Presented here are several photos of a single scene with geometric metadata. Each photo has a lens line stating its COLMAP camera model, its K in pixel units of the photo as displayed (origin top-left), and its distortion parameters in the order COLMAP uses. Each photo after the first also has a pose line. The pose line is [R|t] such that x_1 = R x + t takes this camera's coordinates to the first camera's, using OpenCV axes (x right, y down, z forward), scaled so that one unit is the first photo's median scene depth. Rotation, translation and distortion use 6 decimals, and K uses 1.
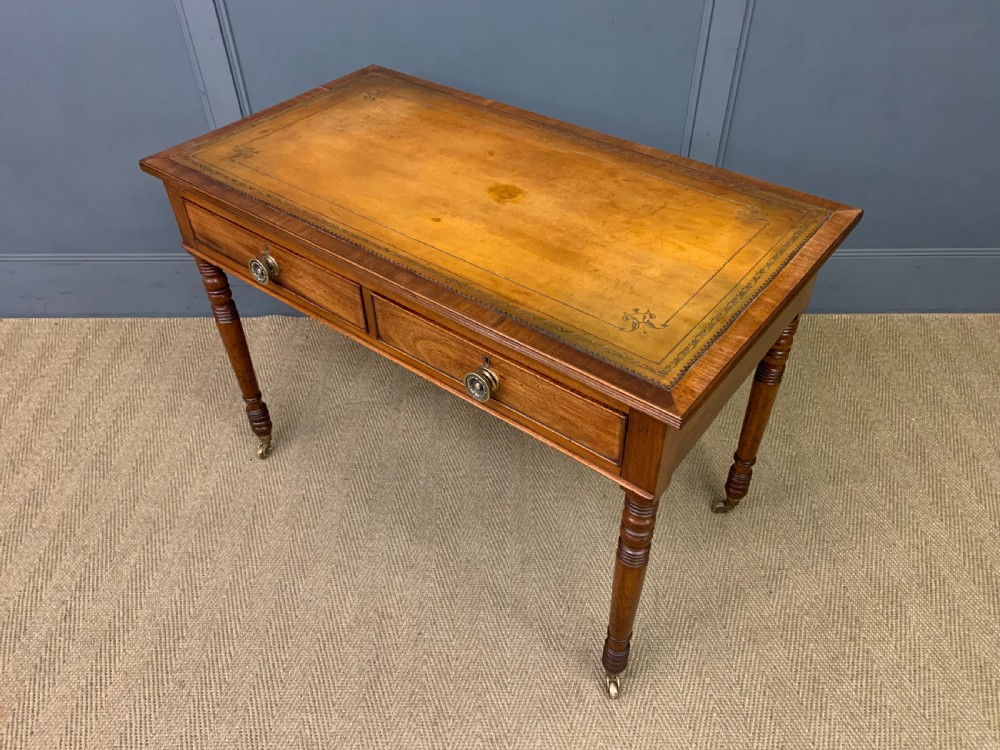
lens RADIAL K [[771.2, 0, 504.4], [0, 771.2, 384.8], [0, 0, 1]] dist [0.018749, -0.010501]
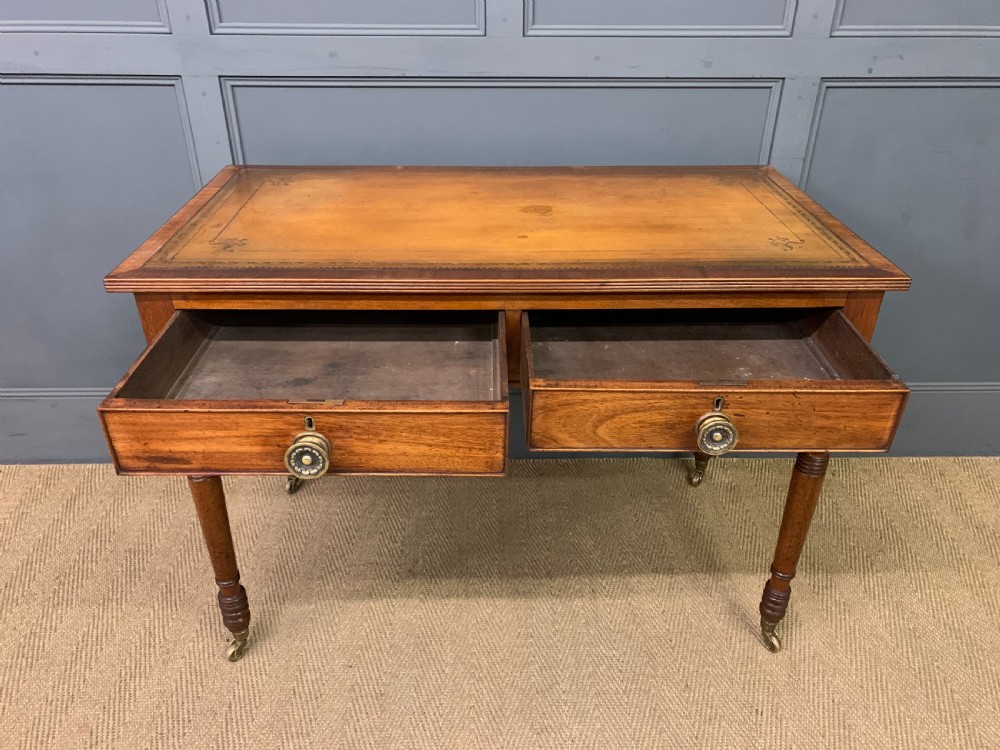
lens RADIAL K [[771.2, 0, 503.7], [0, 771.2, 380.9], [0, 0, 1]] dist [0.018749, -0.010501]
pose [[0.999490, 0.000372, 0.031934, -0.085308], [0.006350, 0.977652, -0.210135, 0.007605], [-0.031299, 0.210231, 0.977151, 0.198803]]
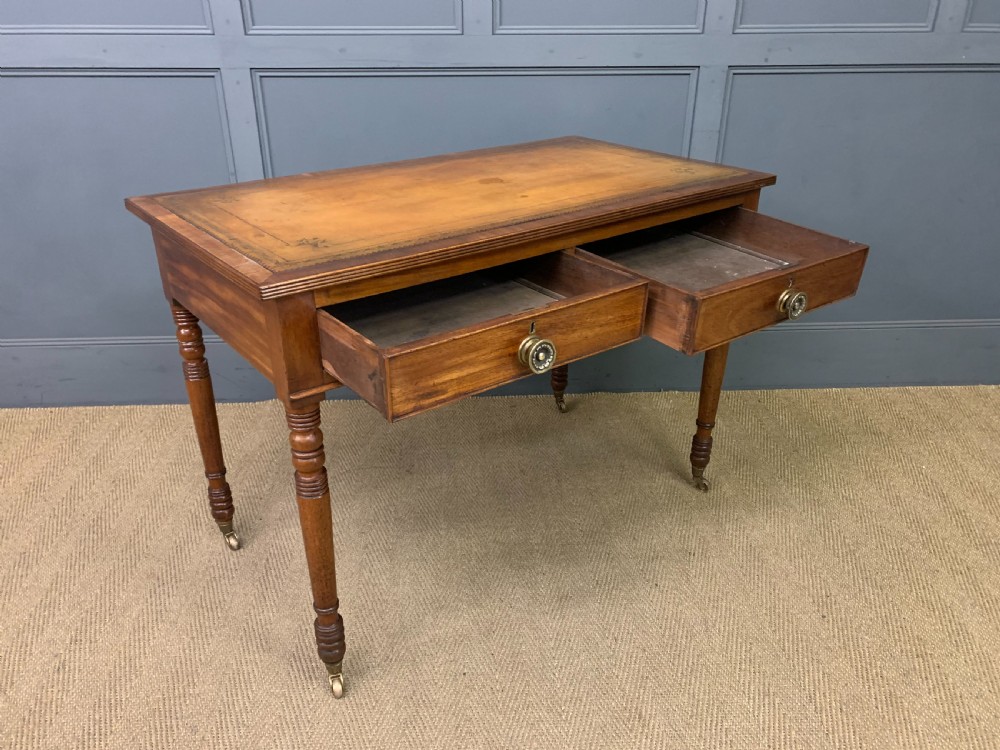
lens RADIAL K [[771.2, 0, 491.4], [0, 771.2, 380.9], [0, 0, 1]] dist [0.018749, -0.010501]
pose [[0.998330, -0.016860, 0.055247, -0.107869], [0.030718, 0.964958, -0.260601, 0.217832], [-0.048917, 0.261863, 0.963865, 0.026641]]
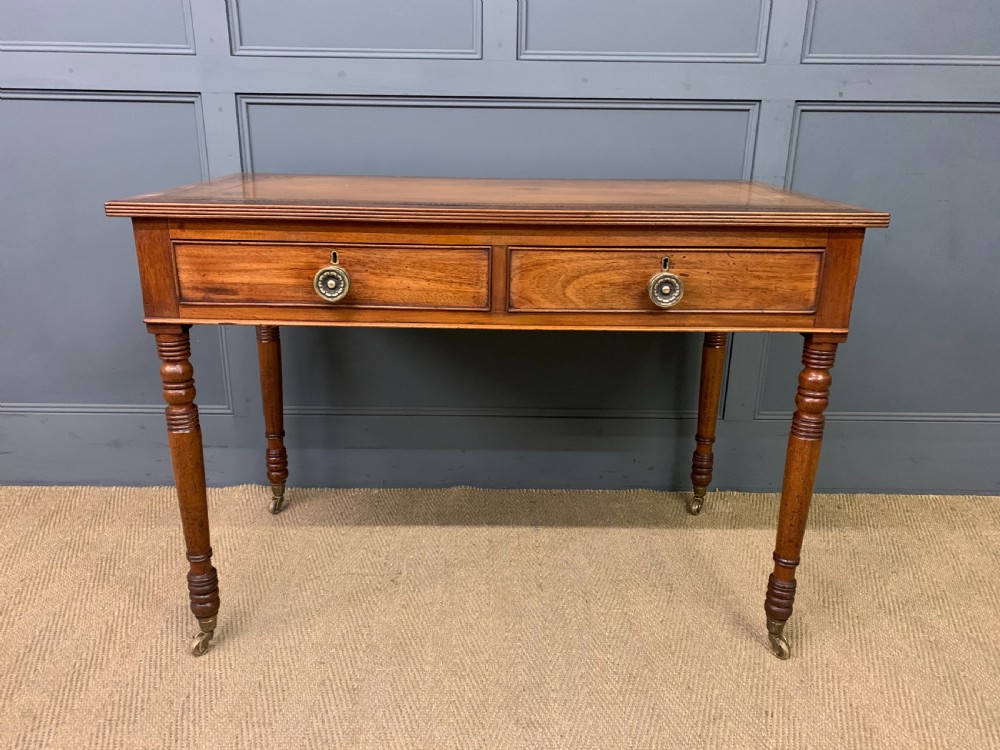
lens RADIAL K [[771.2, 0, 496.6], [0, 771.2, 367.9], [0, 0, 1]] dist [0.018749, -0.010501]
pose [[0.999717, 0.018544, 0.014927, -0.066740], [-0.010879, 0.913644, -0.406371, 0.181732], [-0.021174, 0.406093, 0.913586, 0.258814]]
